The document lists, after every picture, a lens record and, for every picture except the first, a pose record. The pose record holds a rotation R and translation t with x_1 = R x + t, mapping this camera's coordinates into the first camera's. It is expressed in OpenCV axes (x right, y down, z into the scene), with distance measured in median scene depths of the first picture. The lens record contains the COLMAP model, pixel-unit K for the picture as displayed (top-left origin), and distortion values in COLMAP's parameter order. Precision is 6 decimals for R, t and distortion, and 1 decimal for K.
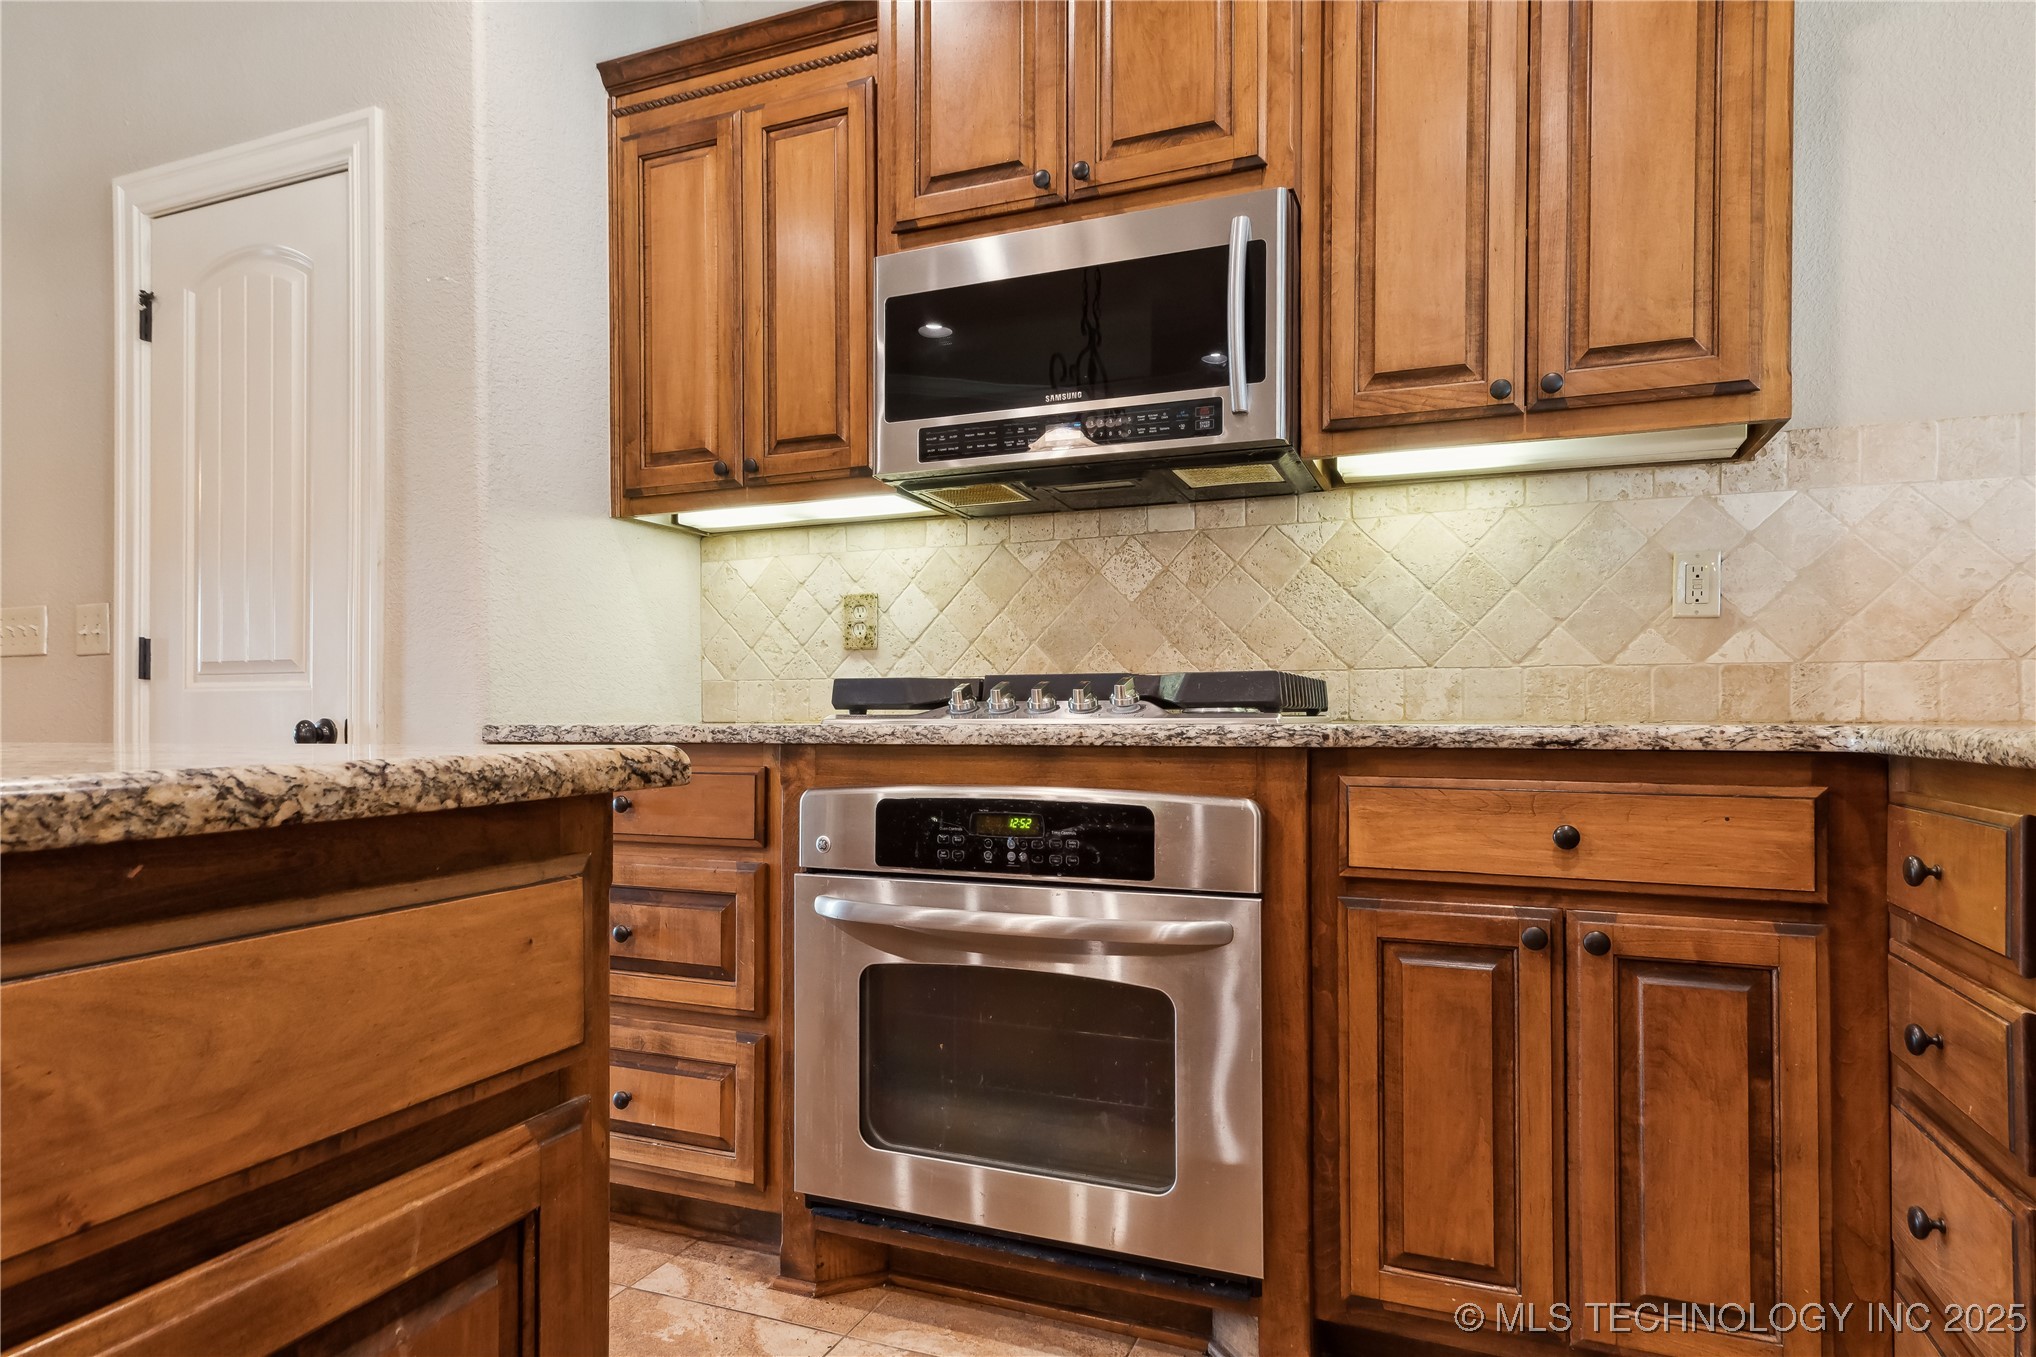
lens RADIAL K [[1134.6, 0, 1023.8], [0, 1134.6, 711.0], [0, 0, 1]] dist [0.007144, 0.001958]
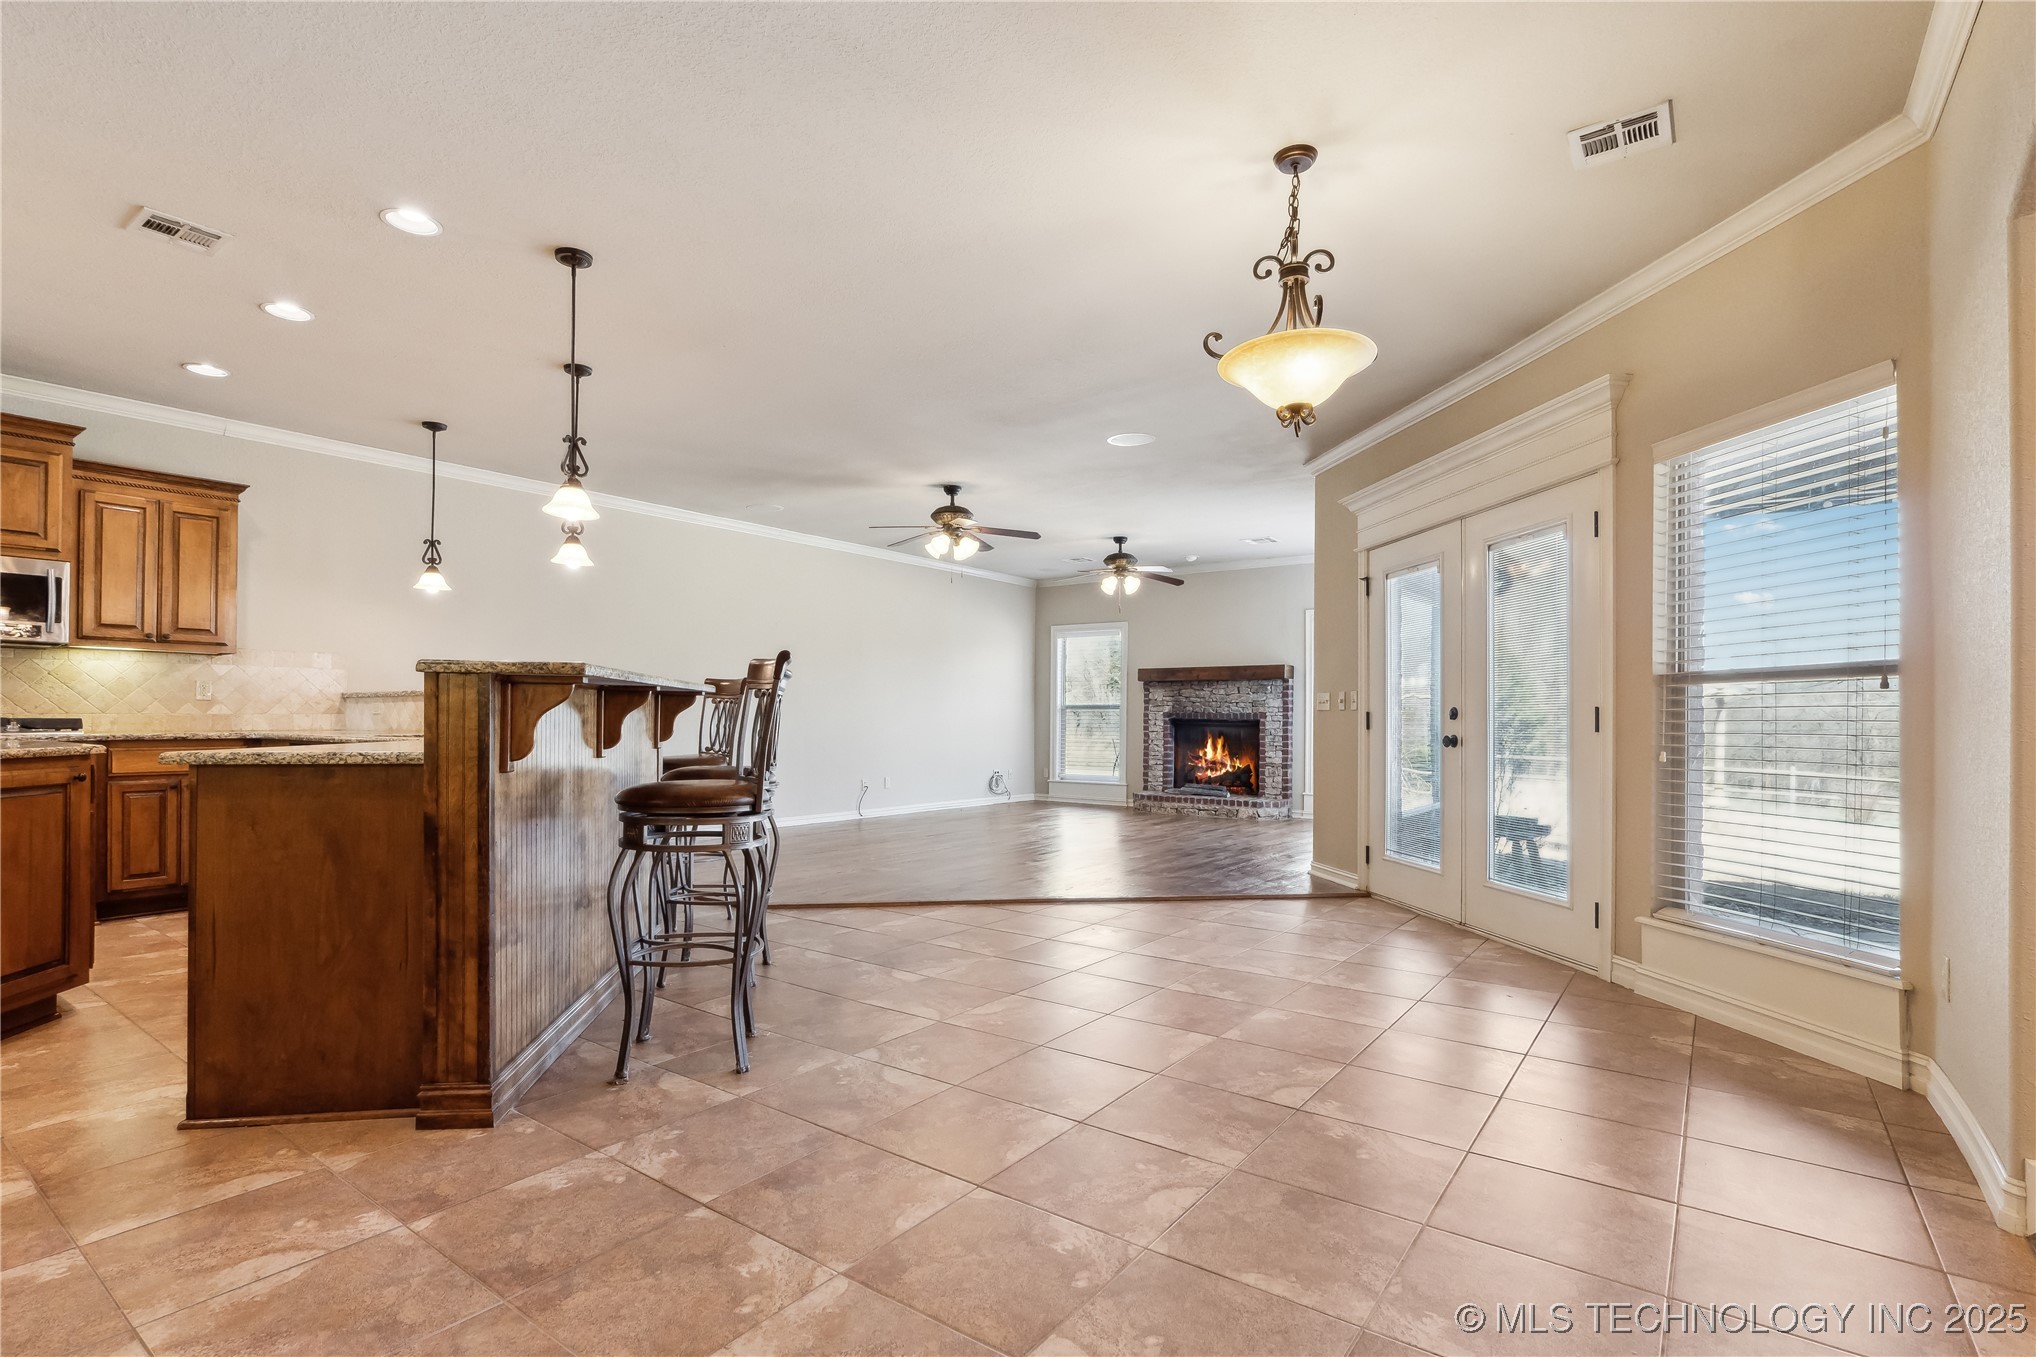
lens RADIAL K [[977.5, 0, 1027.0], [0, 977.5, 710.4], [0, 0, 1]] dist [-0.012406, 0.004213]
pose [[0.239582, 0.011958, 0.970803, -1.653180], [-0.006526, 0.999921, -0.010706, -0.038440], [-0.970854, -0.003770, 0.239641, -2.106423]]
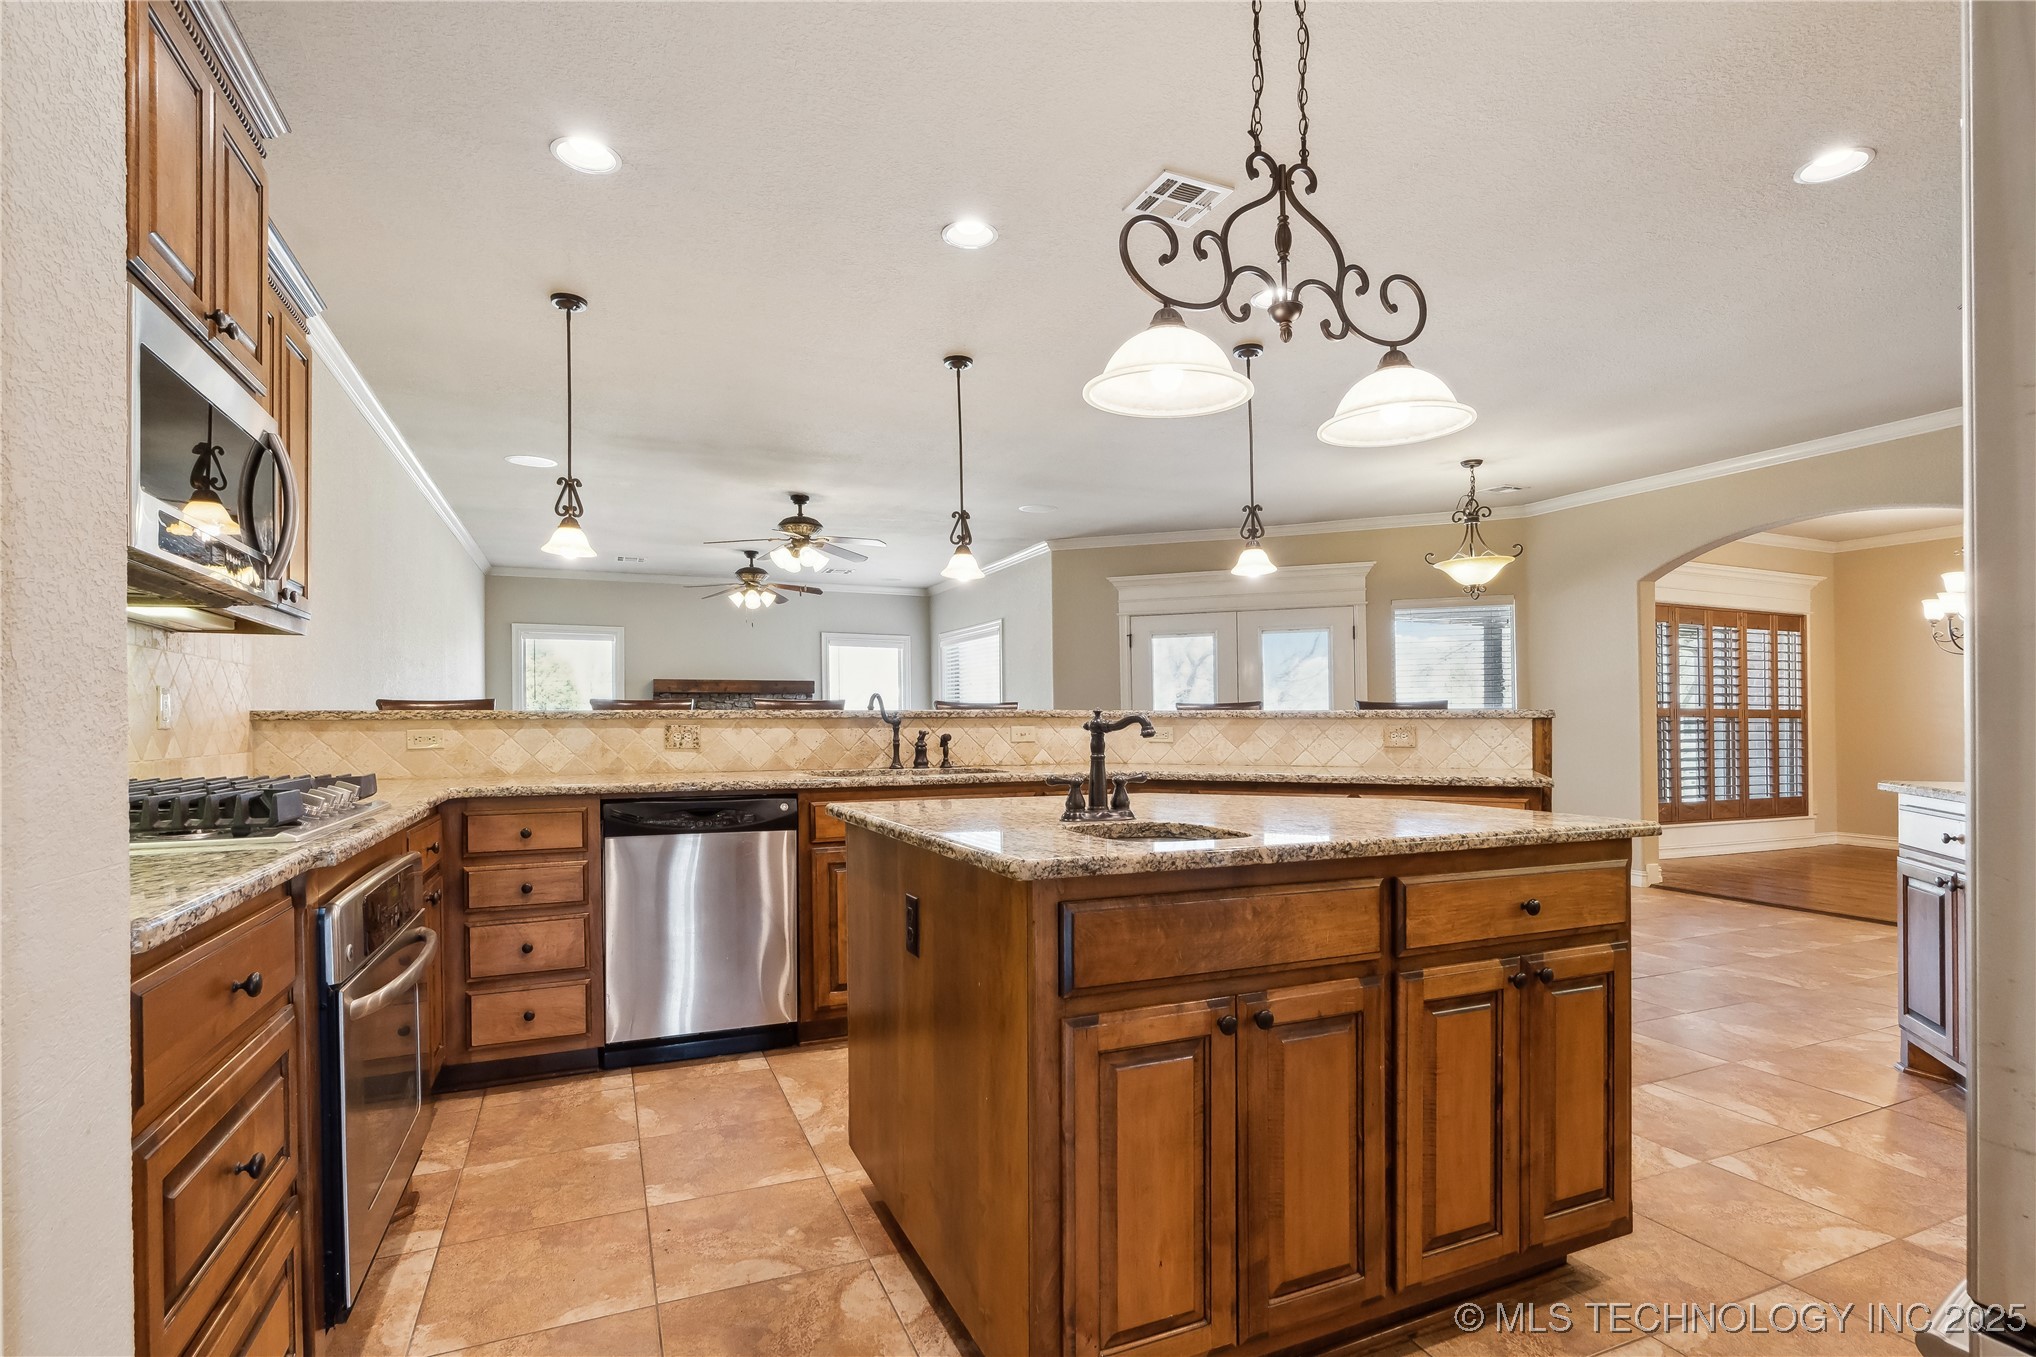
lens RADIAL K [[977.5, 0, 1013.8], [0, 977.5, 720.2], [0, 0, 1]] dist [-0.012406, 0.004213]
pose [[-0.716954, 0.007139, 0.697084, -1.180805], [0.004871, 0.999974, -0.005231, -0.083178], [-0.697104, -0.000355, -0.716970, 1.178056]]
